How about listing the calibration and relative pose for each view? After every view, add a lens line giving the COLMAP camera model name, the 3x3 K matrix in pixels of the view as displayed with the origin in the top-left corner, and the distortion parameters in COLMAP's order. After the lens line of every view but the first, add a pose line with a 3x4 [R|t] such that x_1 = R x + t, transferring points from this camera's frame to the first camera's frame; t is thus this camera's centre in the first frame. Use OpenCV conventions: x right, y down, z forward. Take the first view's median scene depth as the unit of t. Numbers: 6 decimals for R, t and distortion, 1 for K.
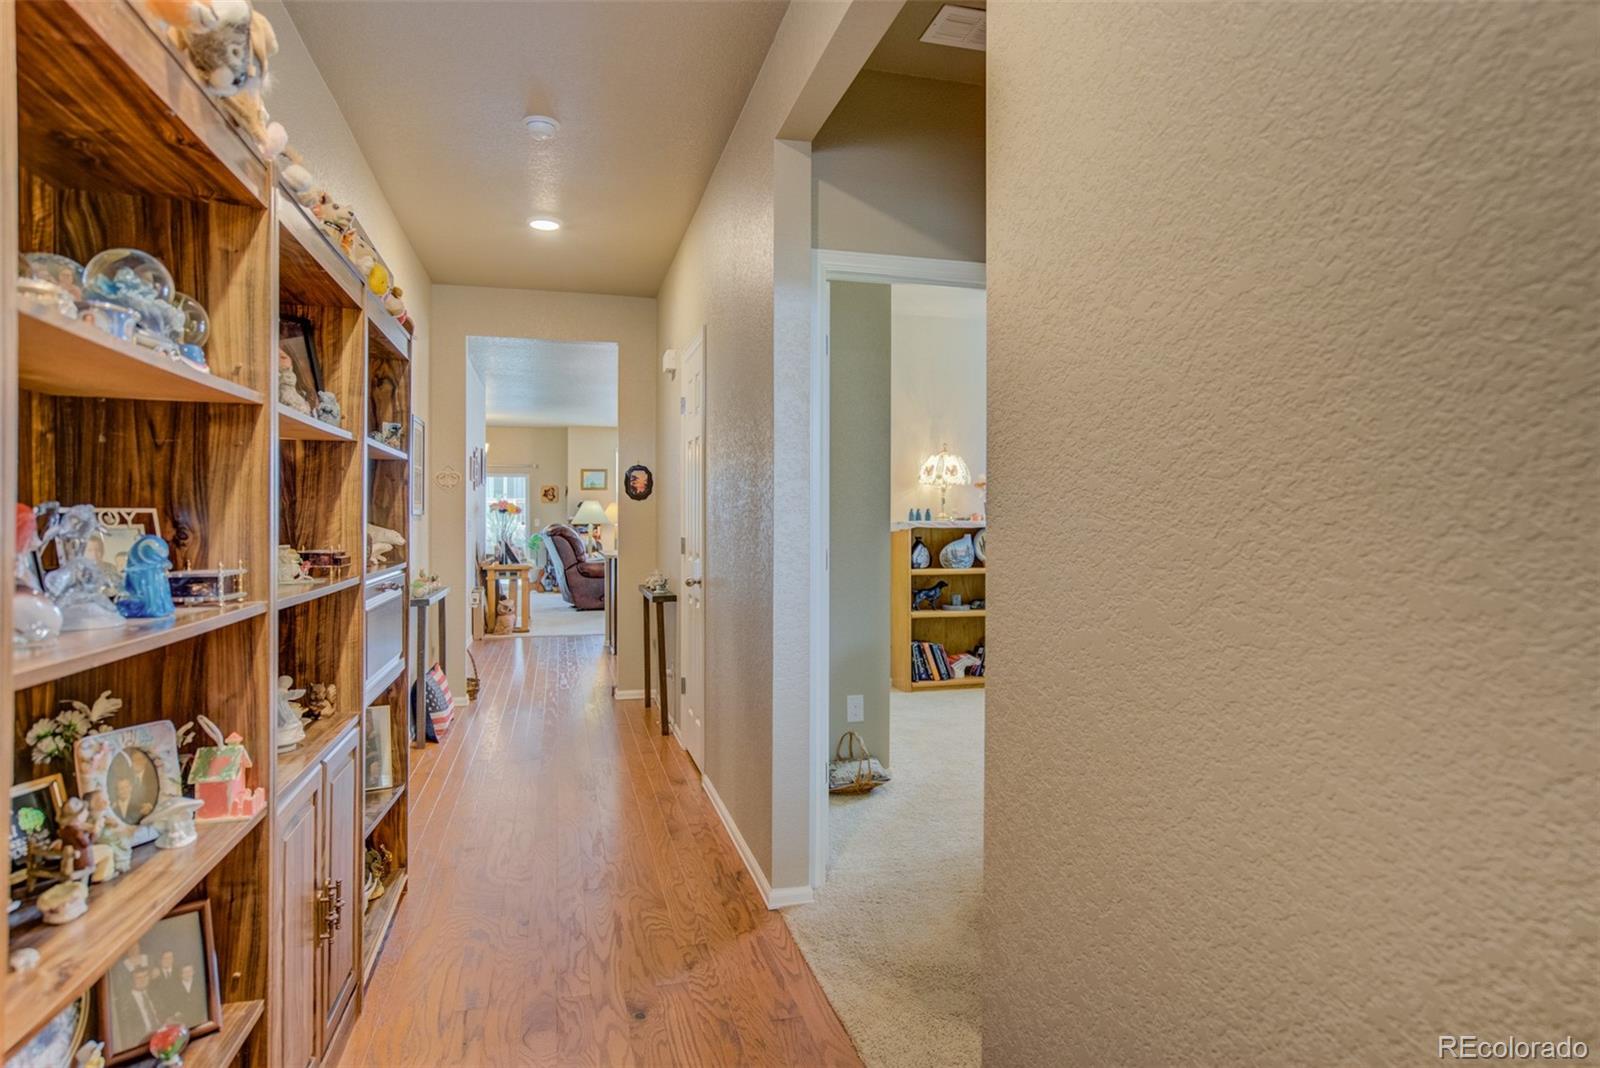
lens RADIAL K [[872.8, 0, 811.6], [0, 872.8, 518.7], [0, 0, 1]] dist [-0.004443, 0.007452]
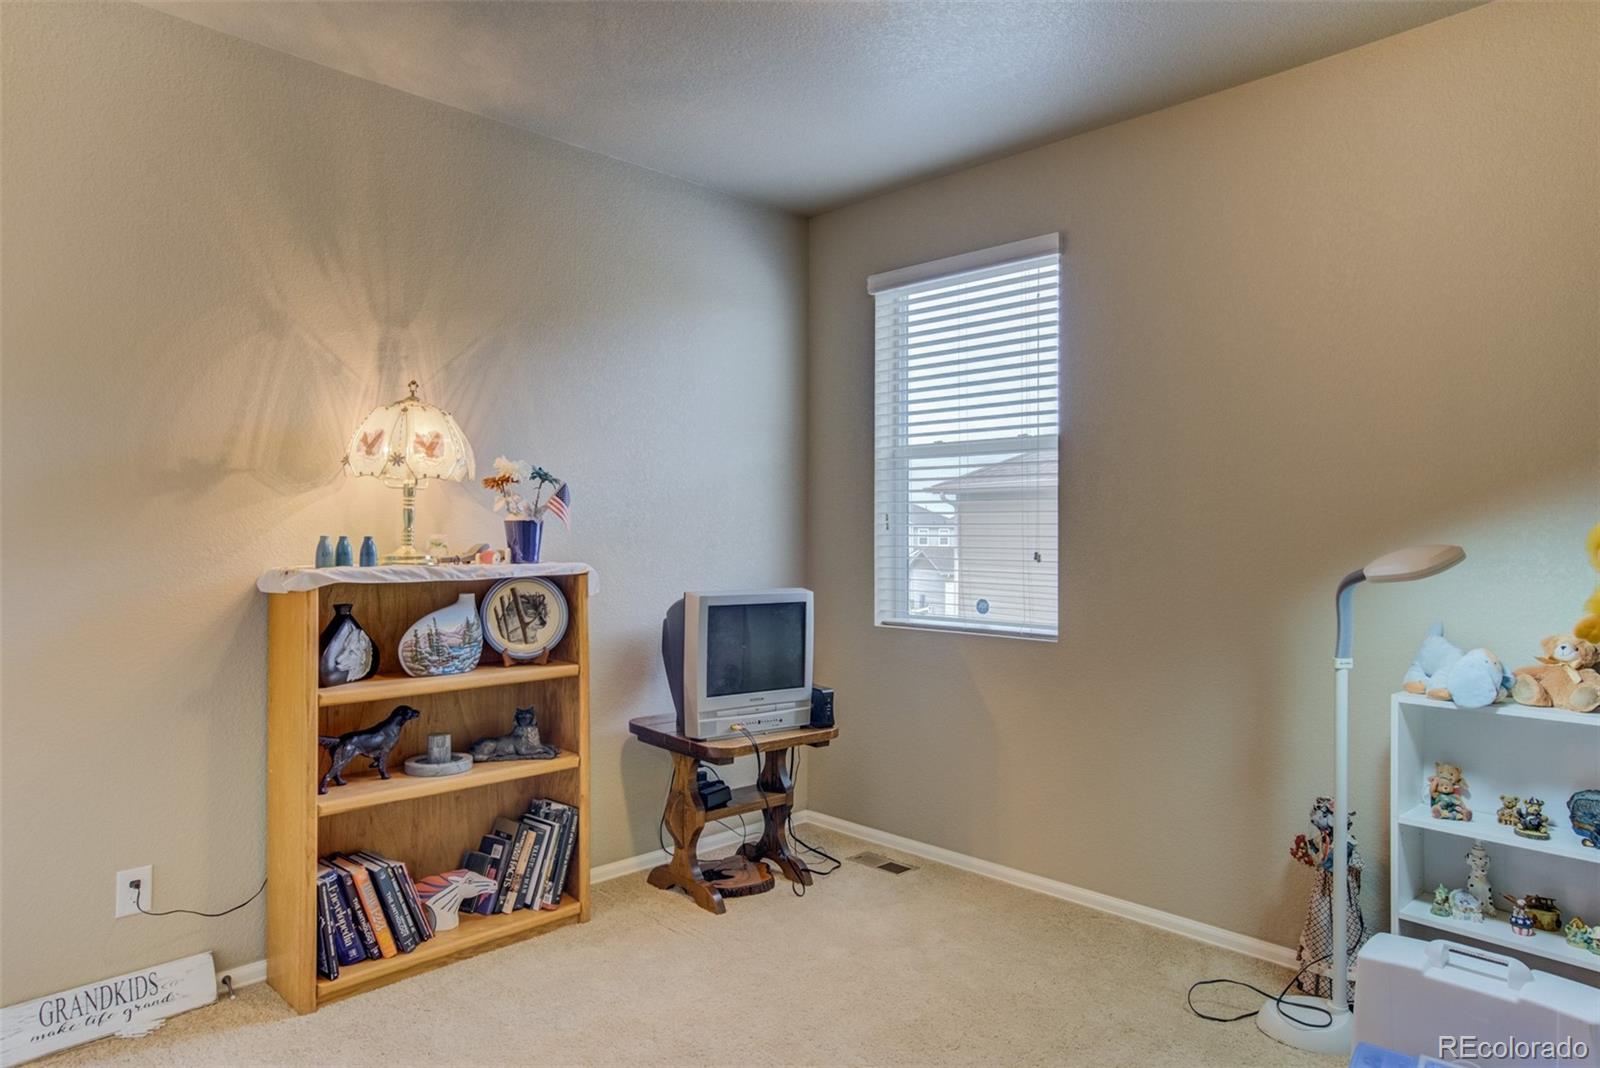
lens RADIAL K [[985.1, 0, 805.4], [0, 985.1, 532.7], [0, 0, 1]] dist [0.006731, 0.002736]
pose [[0.860926, 0.002990, 0.508722, 0.075397], [-0.004299, 0.999990, 0.001398, -0.014580], [-0.508712, -0.003391, 0.860930, 0.501936]]
